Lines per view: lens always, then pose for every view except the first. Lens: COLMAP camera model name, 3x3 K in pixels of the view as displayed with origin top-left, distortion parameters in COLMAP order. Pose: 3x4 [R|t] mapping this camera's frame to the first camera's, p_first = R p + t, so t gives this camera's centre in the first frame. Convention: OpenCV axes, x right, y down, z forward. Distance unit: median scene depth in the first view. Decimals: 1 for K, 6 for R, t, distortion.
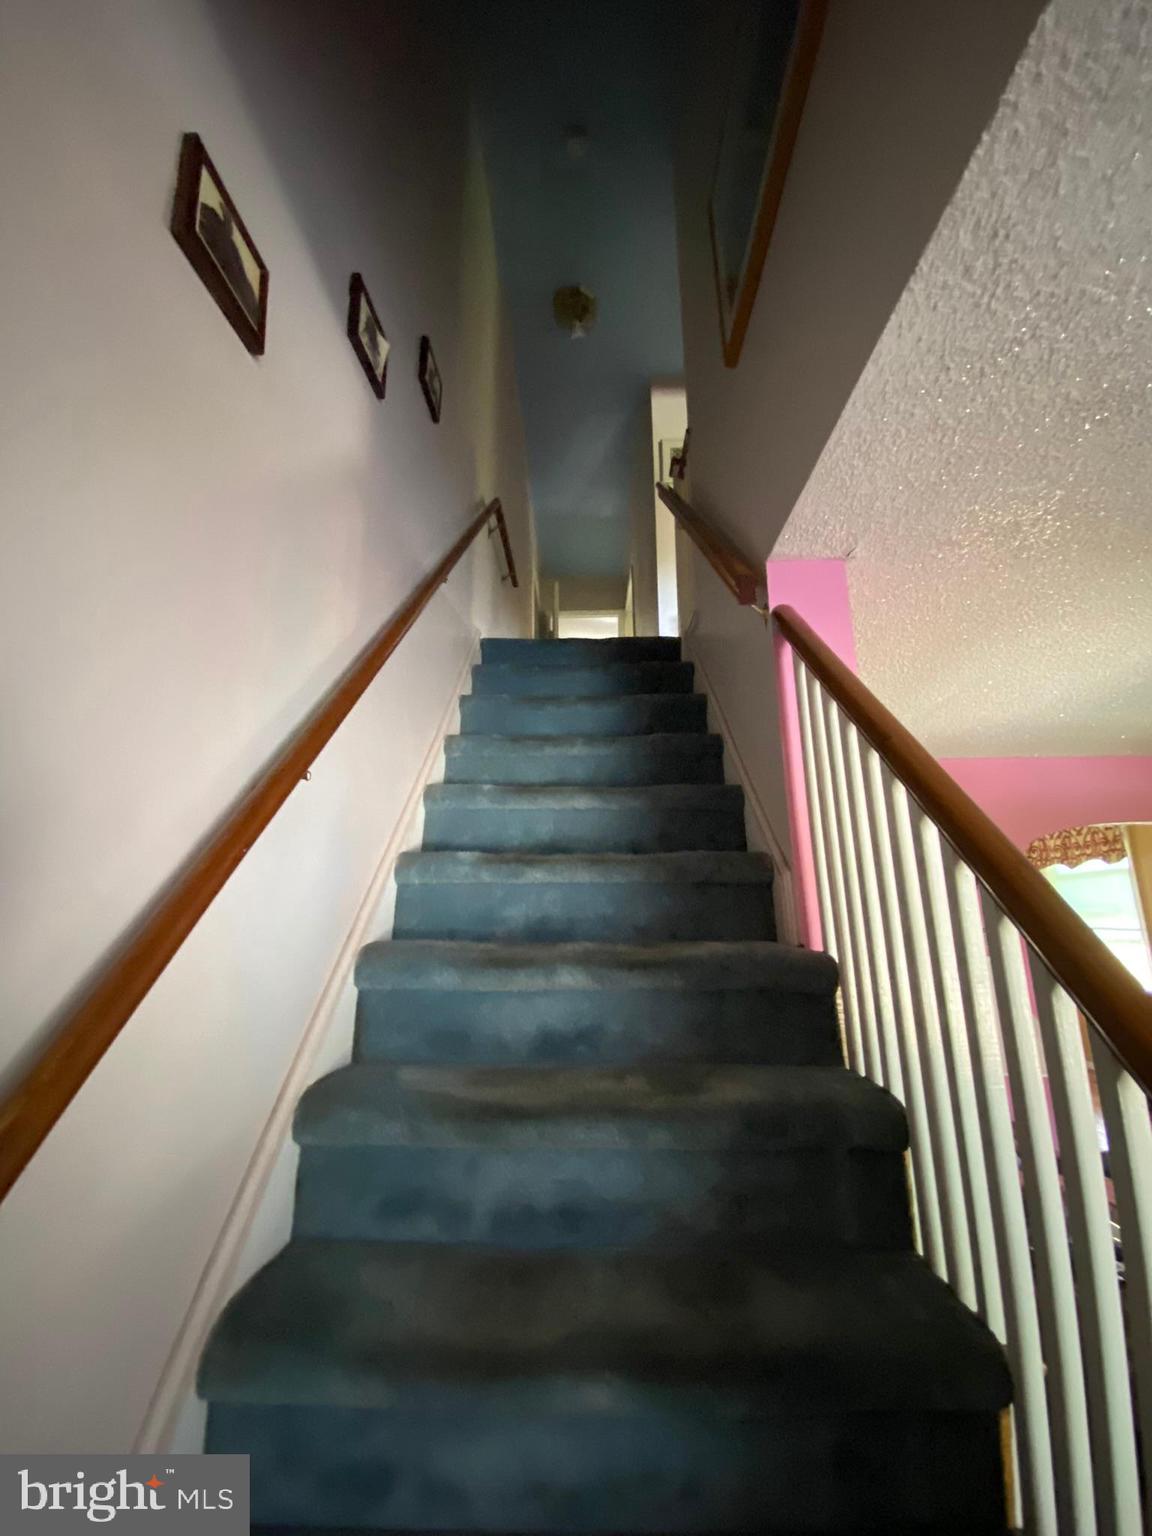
lens RADIAL K [[627.4, 0, 574.1], [0, 627.4, 762.4], [0, 0, 1]] dist [0.016361, -0.018768]
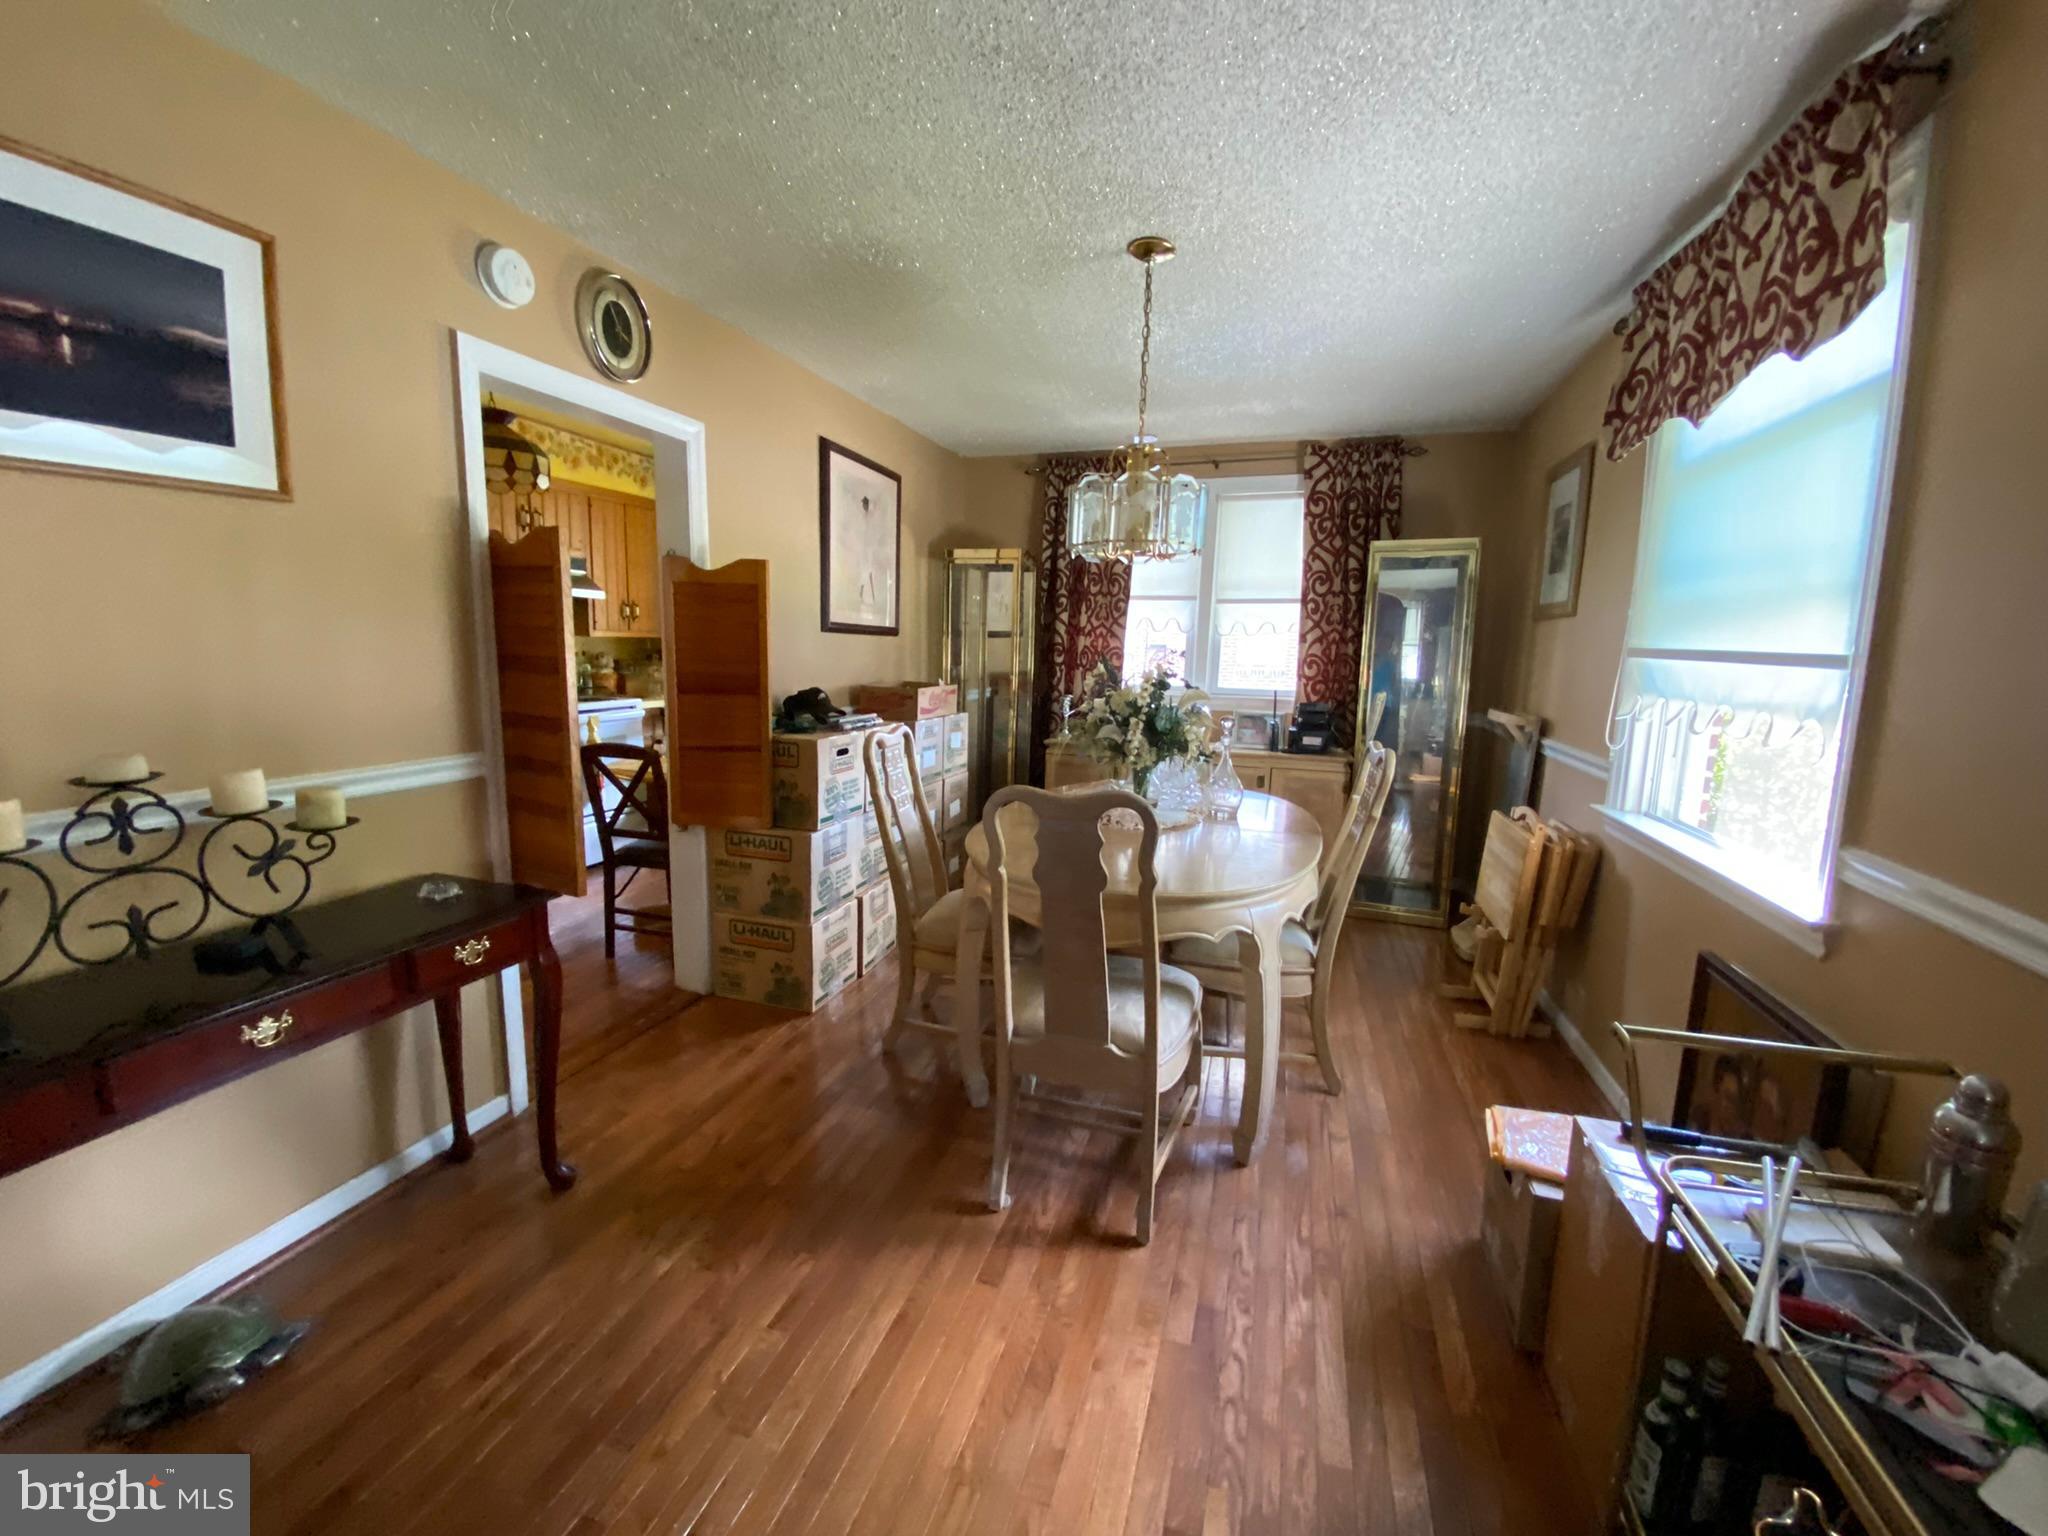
lens RADIAL K [[836.5, 0, 1019.1], [0, 836.5, 768.0], [0, 0, 1]] dist [0.016361, -0.018768]
pose [[0.960282, 0.070096, -0.270082, 0.669199], [0.035314, 0.929618, 0.366829, 0.174696], [0.276786, -0.361797, 0.890220, 0.613469]]
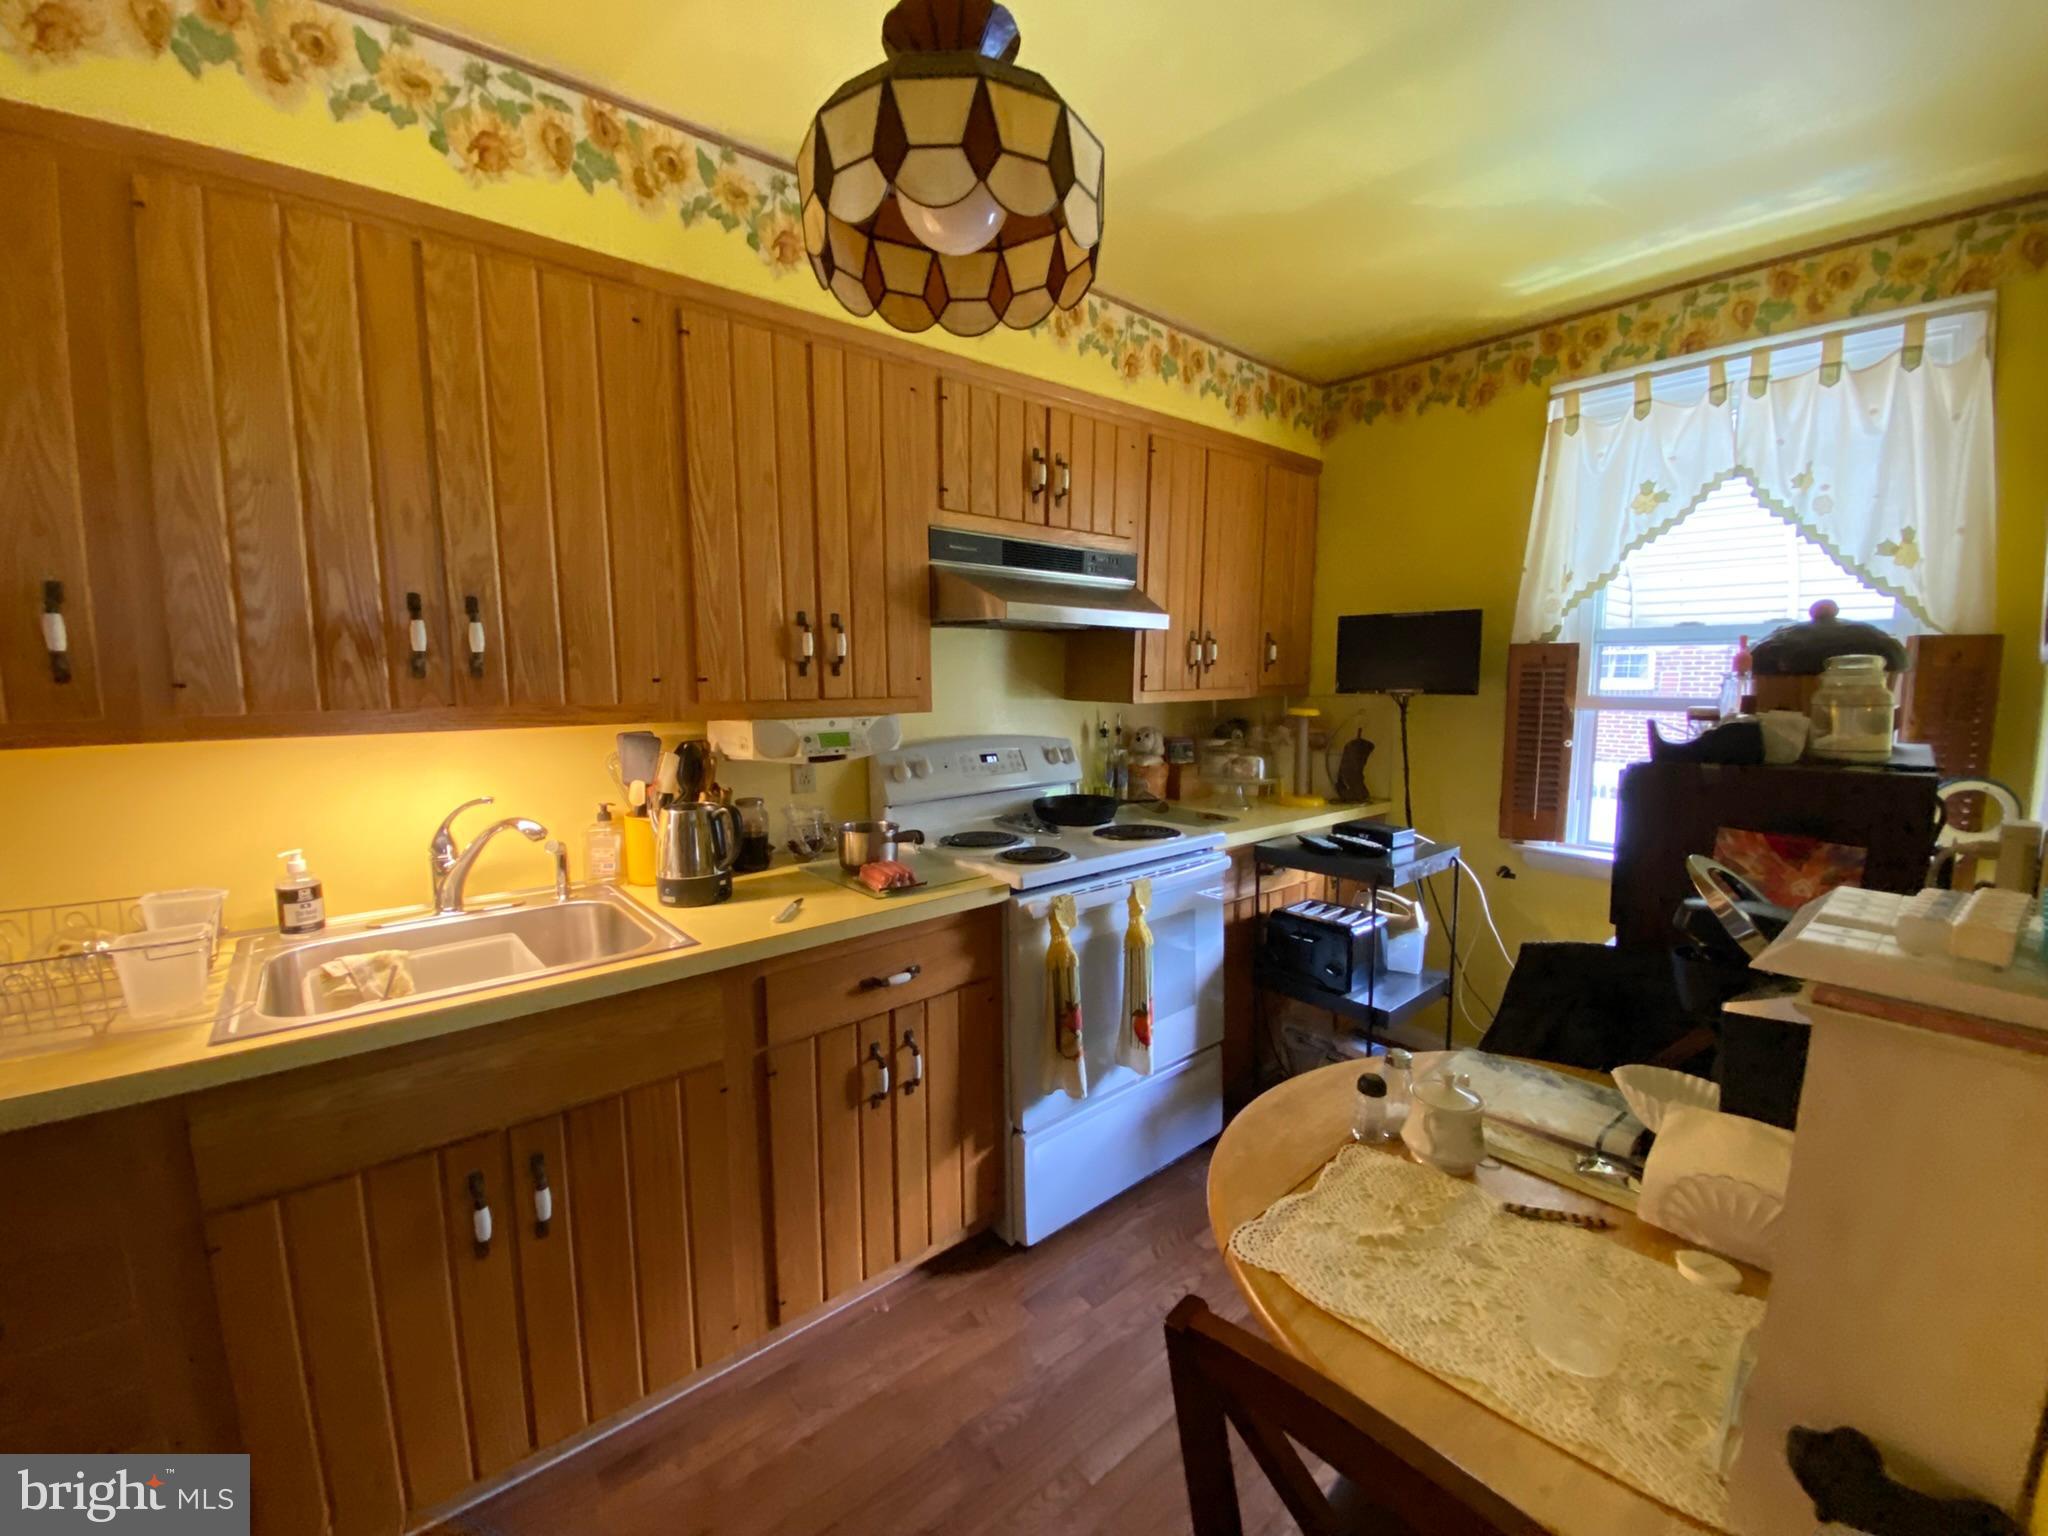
lens RADIAL K [[836.5, 0, 1019.1], [0, 836.5, 768.0], [0, 0, 1]] dist [0.016361, -0.018768]
pose [[0.668888, 0.095265, -0.737233, 0.304612], [0.167142, 0.947086, 0.274029, 0.247241], [0.724329, -0.306518, 0.617572, 0.967365]]
